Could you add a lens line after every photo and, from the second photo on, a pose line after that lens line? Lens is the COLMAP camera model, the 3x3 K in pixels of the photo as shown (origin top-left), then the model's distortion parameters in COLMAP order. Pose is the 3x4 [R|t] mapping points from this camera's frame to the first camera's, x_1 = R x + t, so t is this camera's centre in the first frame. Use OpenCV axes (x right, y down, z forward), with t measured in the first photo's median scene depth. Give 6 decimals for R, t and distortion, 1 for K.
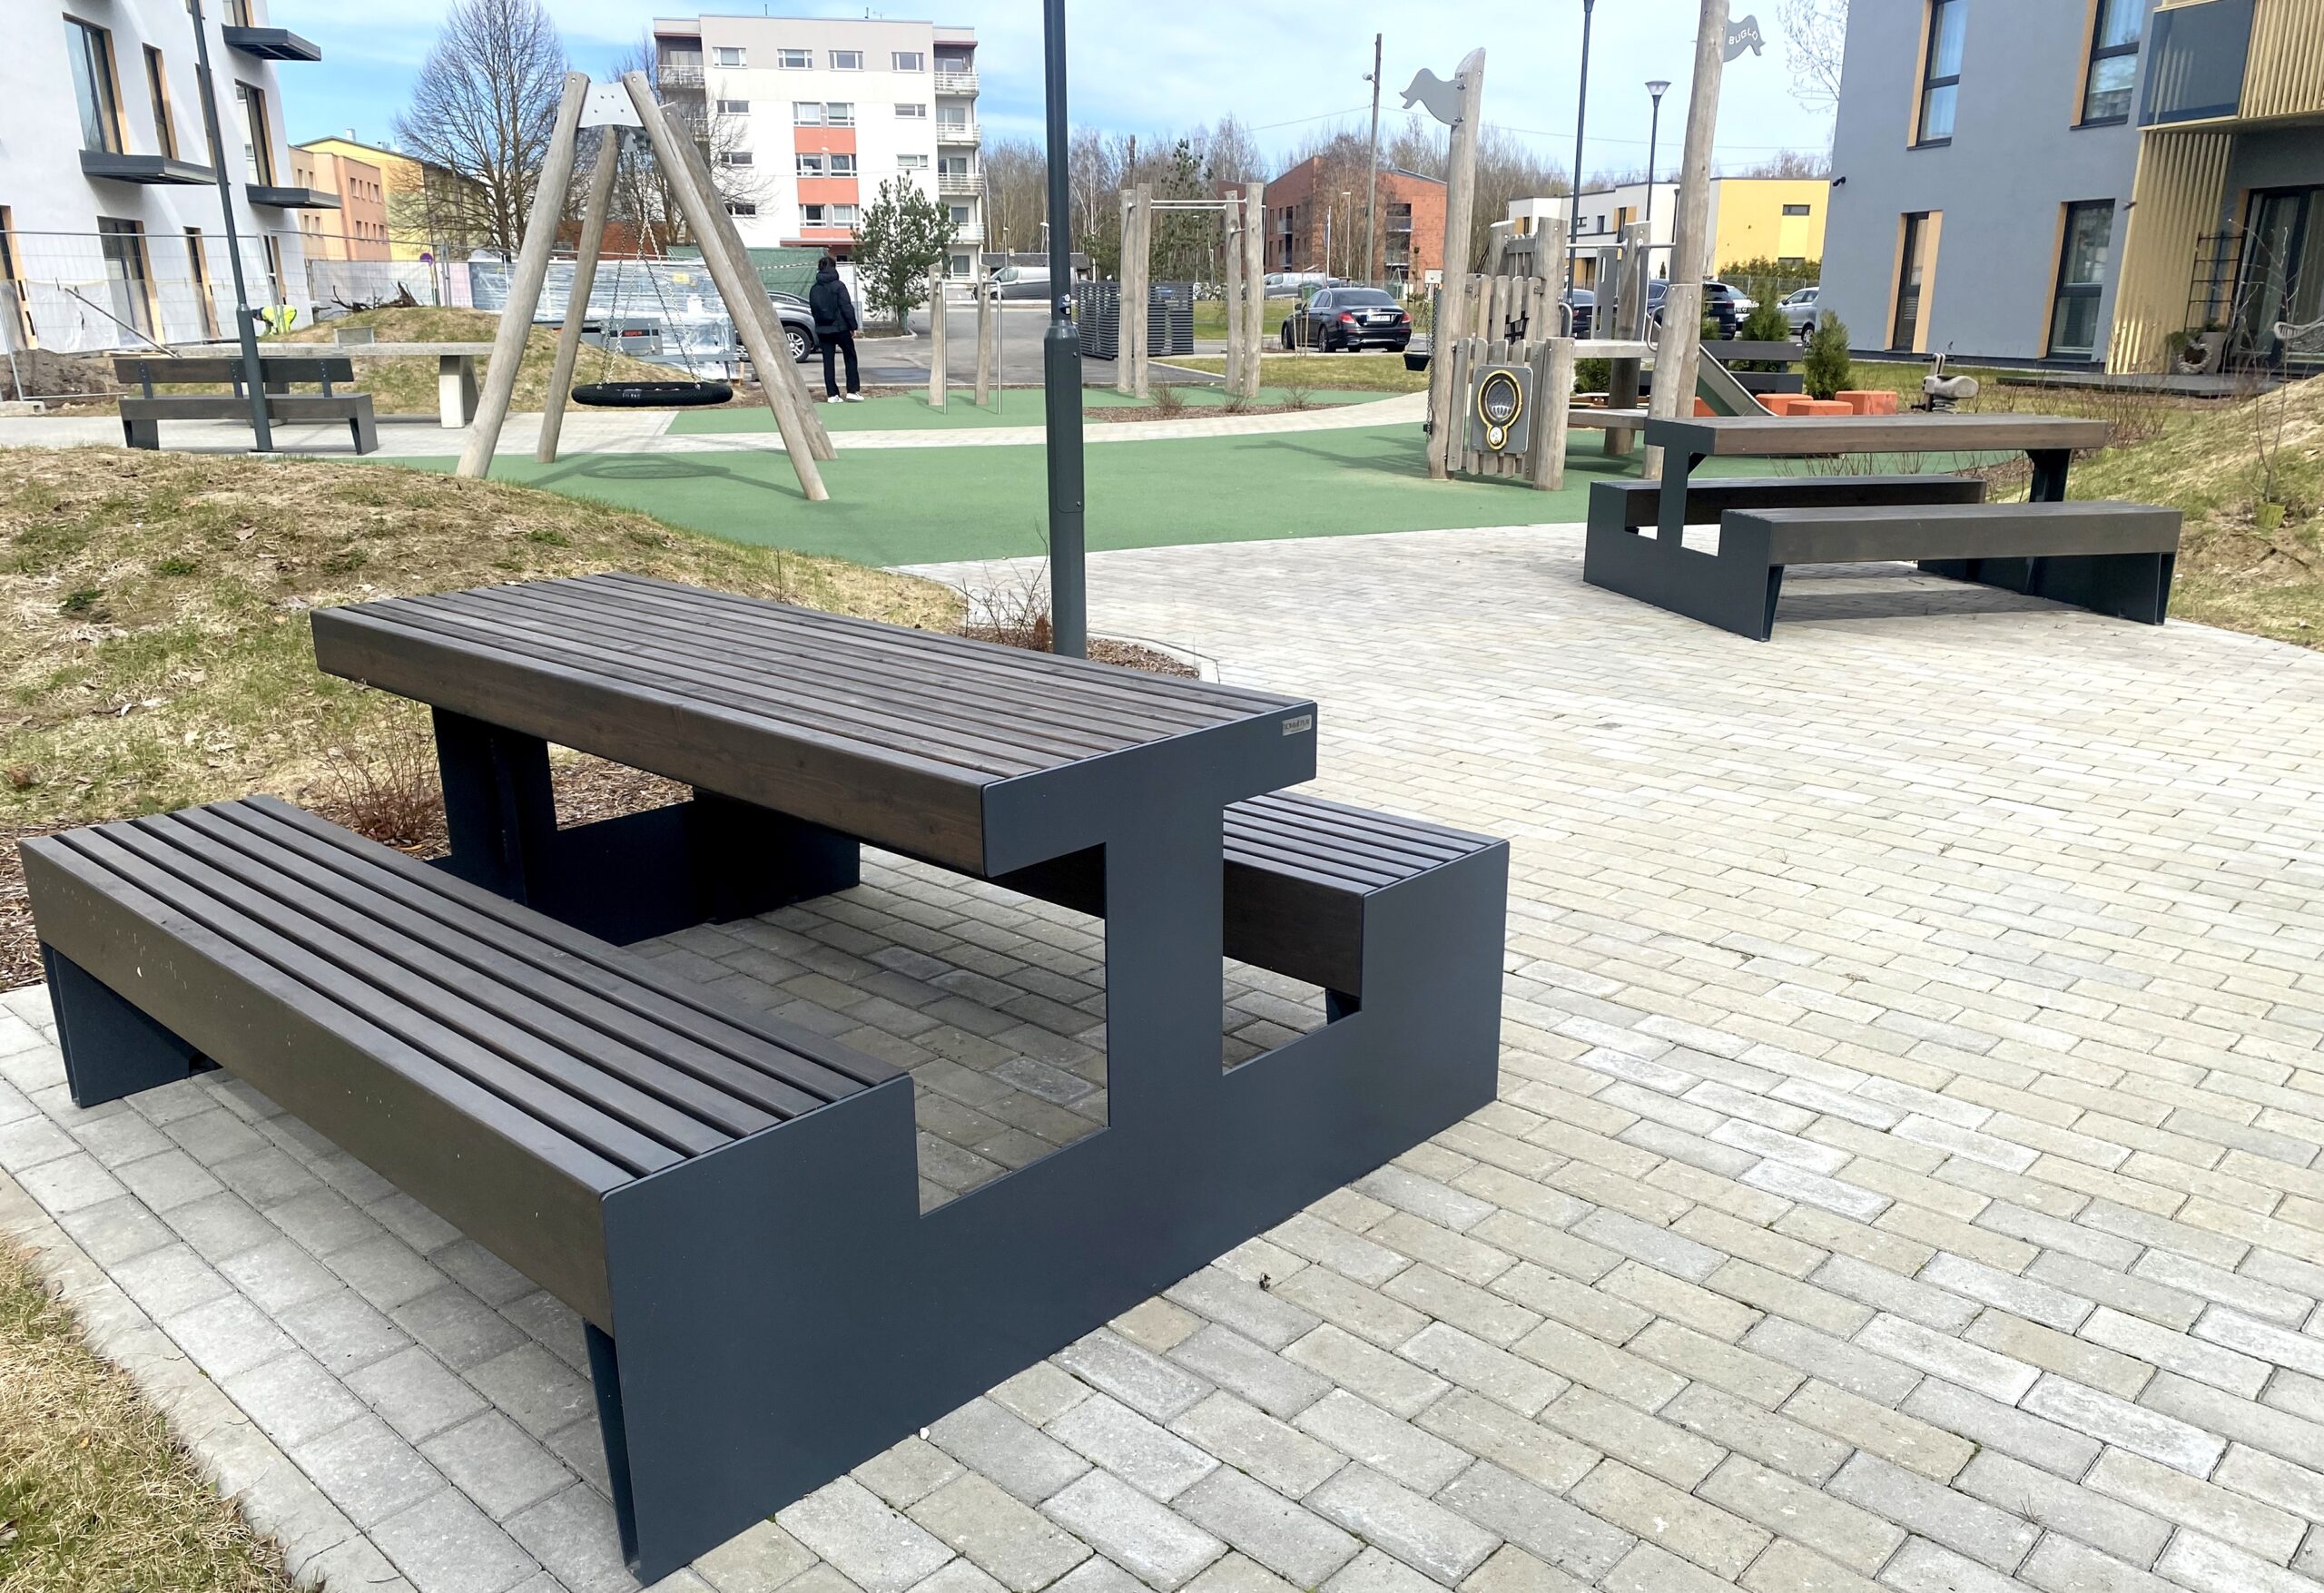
lens RADIAL K [[1803.8, 0, 1164.7], [0, 1803.8, 862.4], [0, 0, 1]] dist [0.017375, -0.005093]
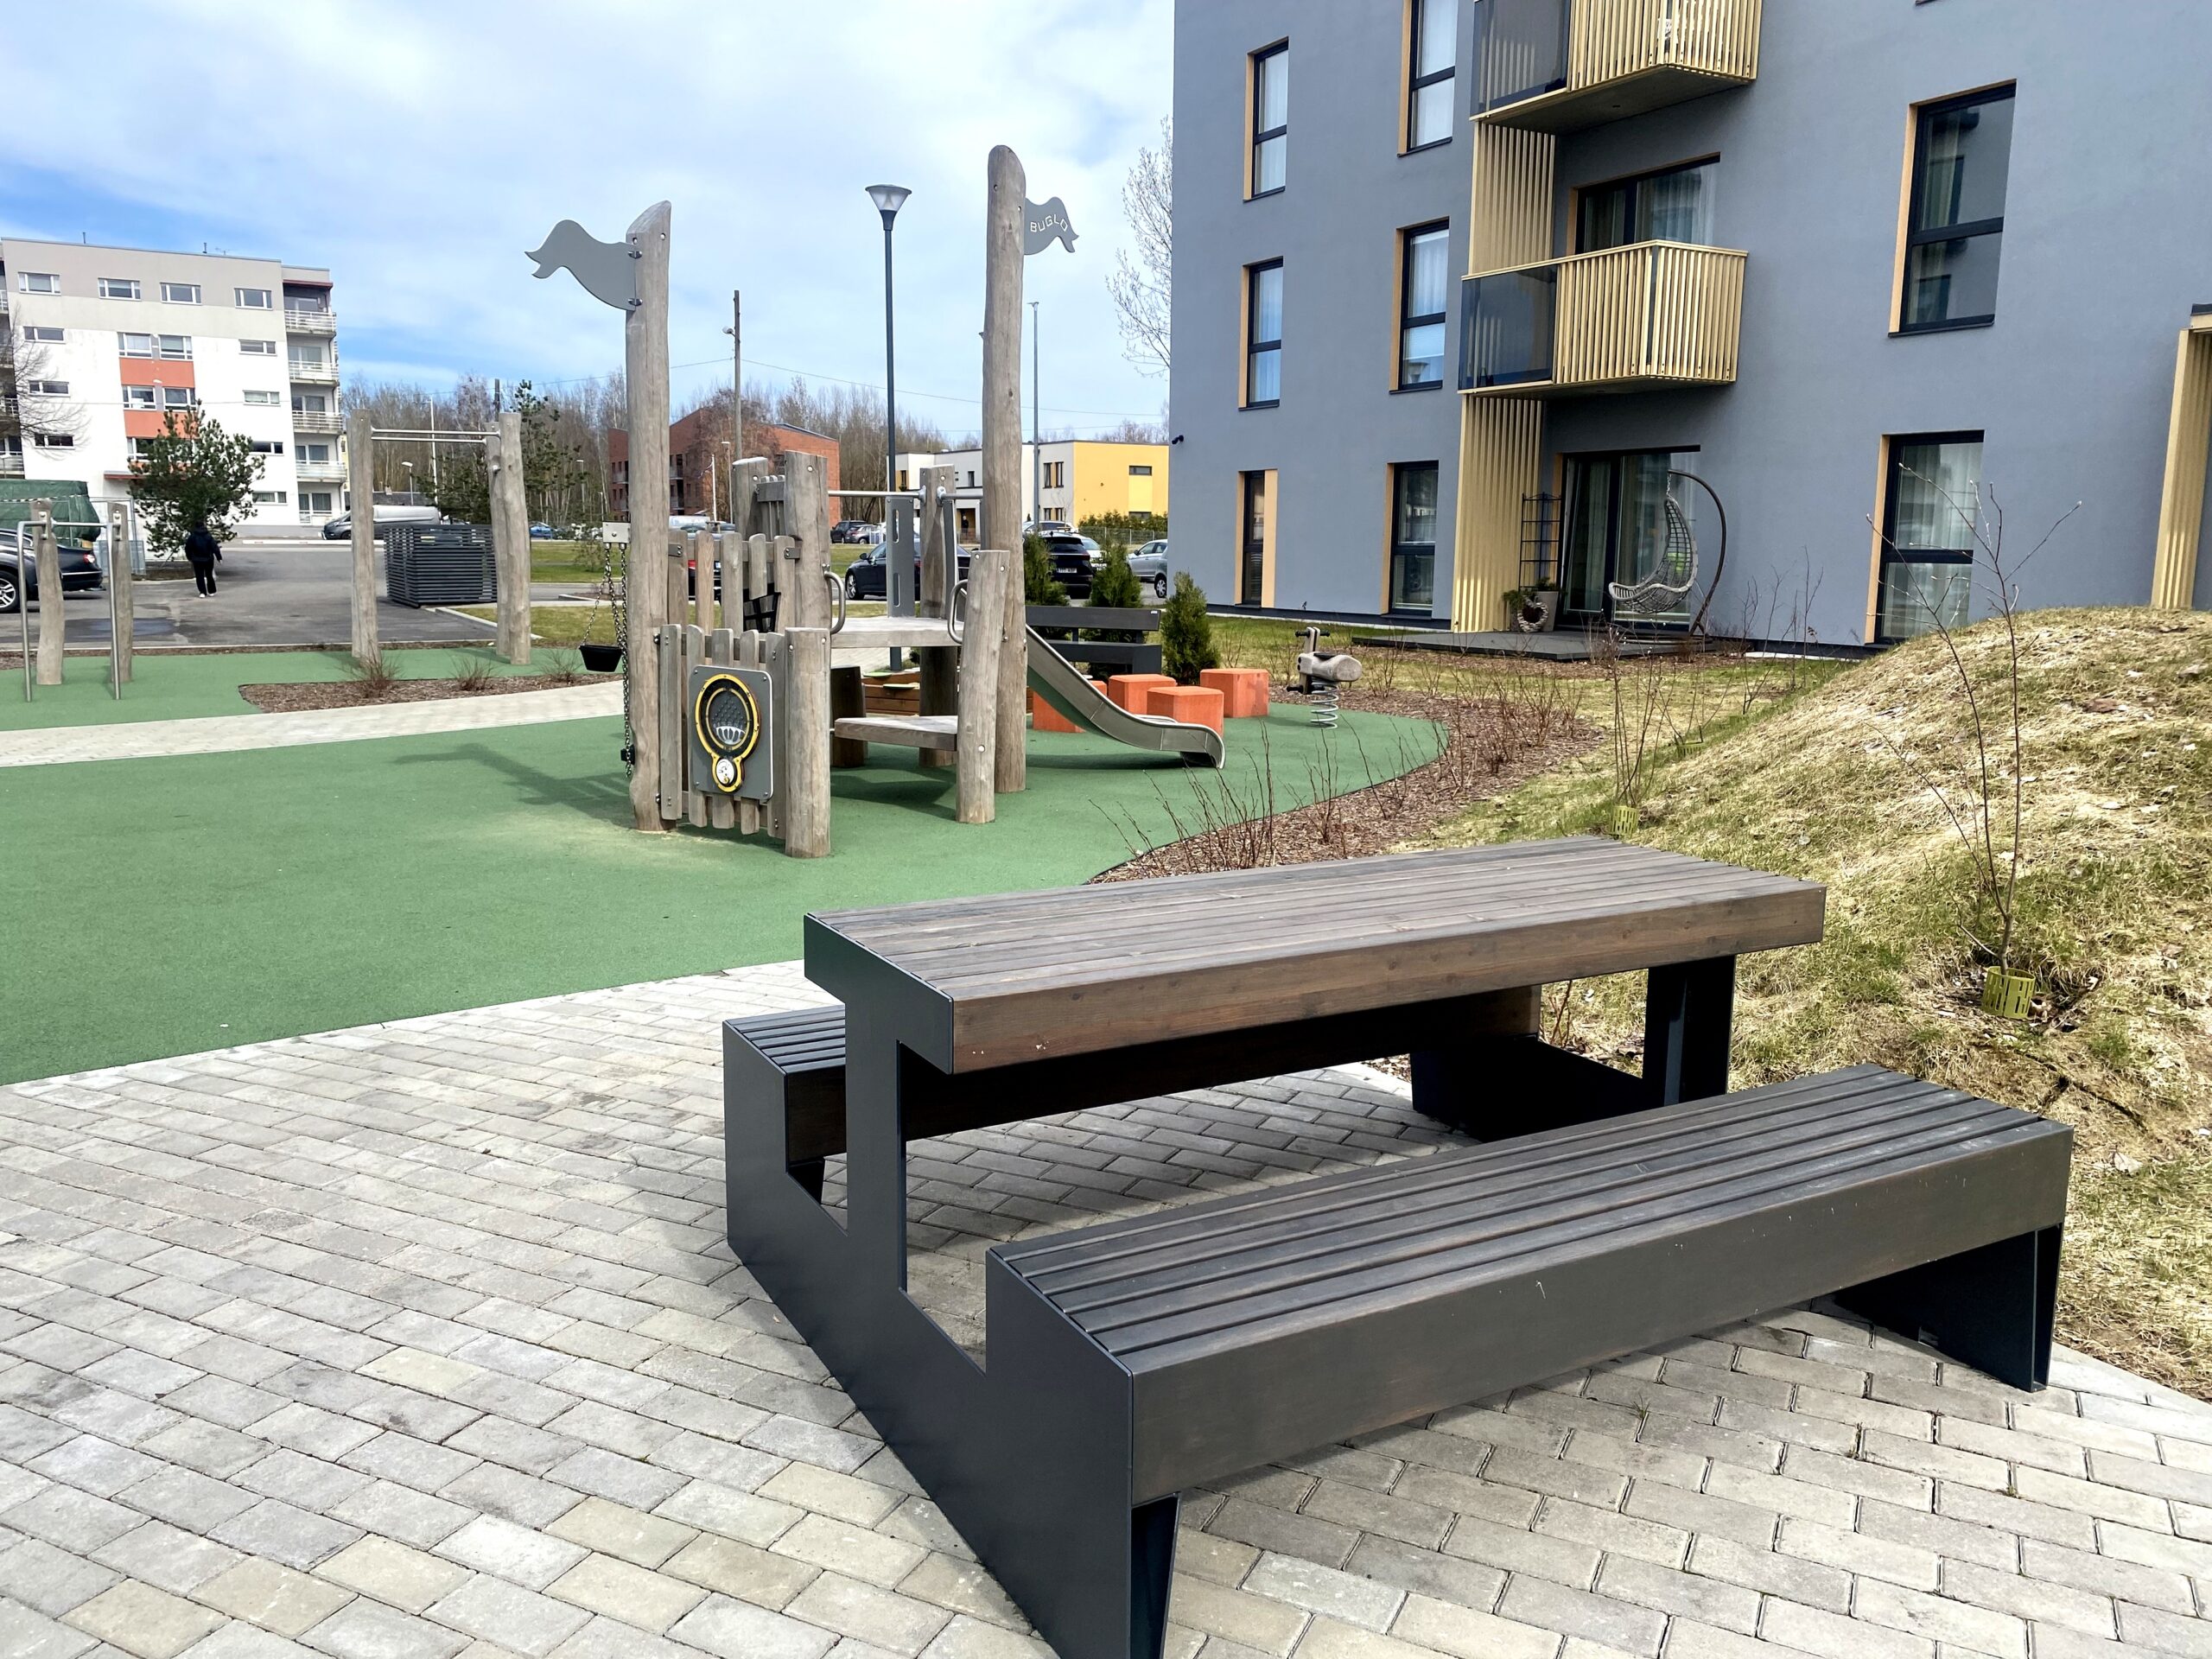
lens RADIAL K [[1645.0, 0, 1099.7], [0, 1645.0, 821.6], [0, 0, 1]] dist [0.058124, -0.054725]
pose [[0.957356, -0.040028, 0.286124, 0.133869], [0.077781, 0.989500, -0.121820, -0.128046], [-0.278243, 0.138880, 0.950417, 0.378905]]
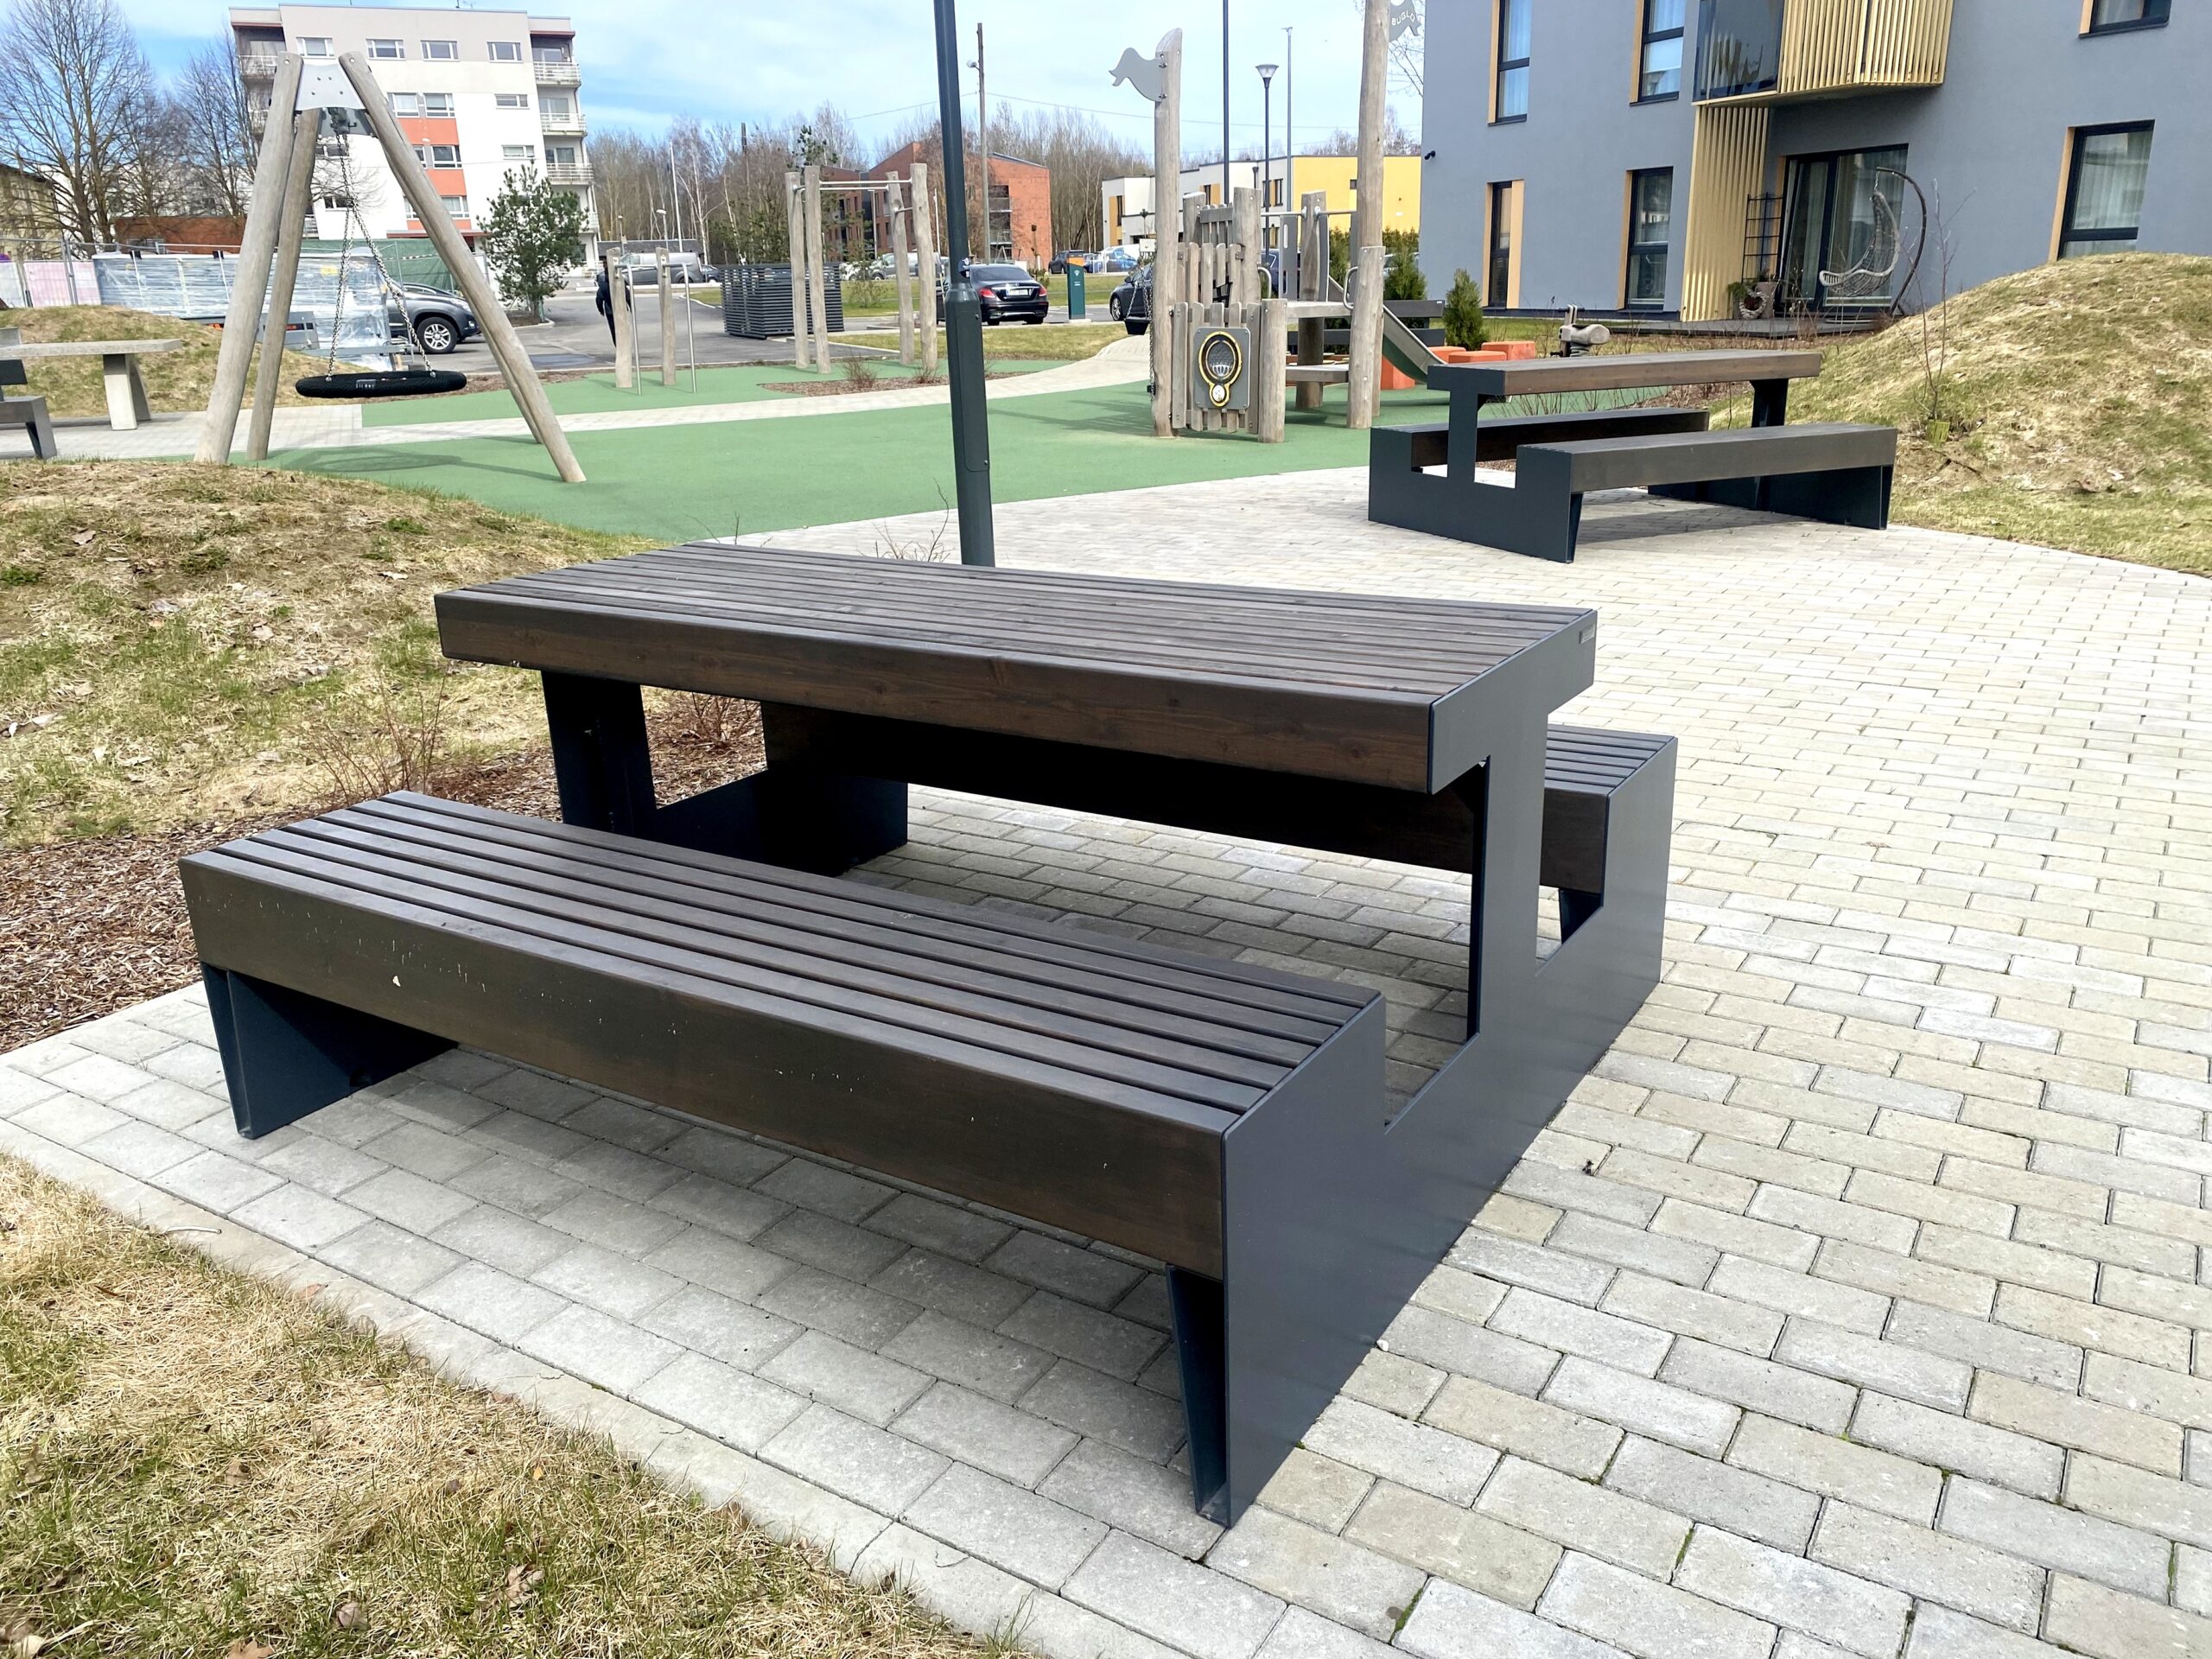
lens RADIAL K [[1706.3, 0, 1106.0], [0, 1706.3, 829.5], [0, 0, 1]] dist [0.022970, -0.008881]
pose [[0.981767, -0.083534, 0.170751, -0.072189], [0.081984, 0.996503, 0.016122, -0.000395], [-0.171501, -0.001829, 0.985182, 0.012937]]
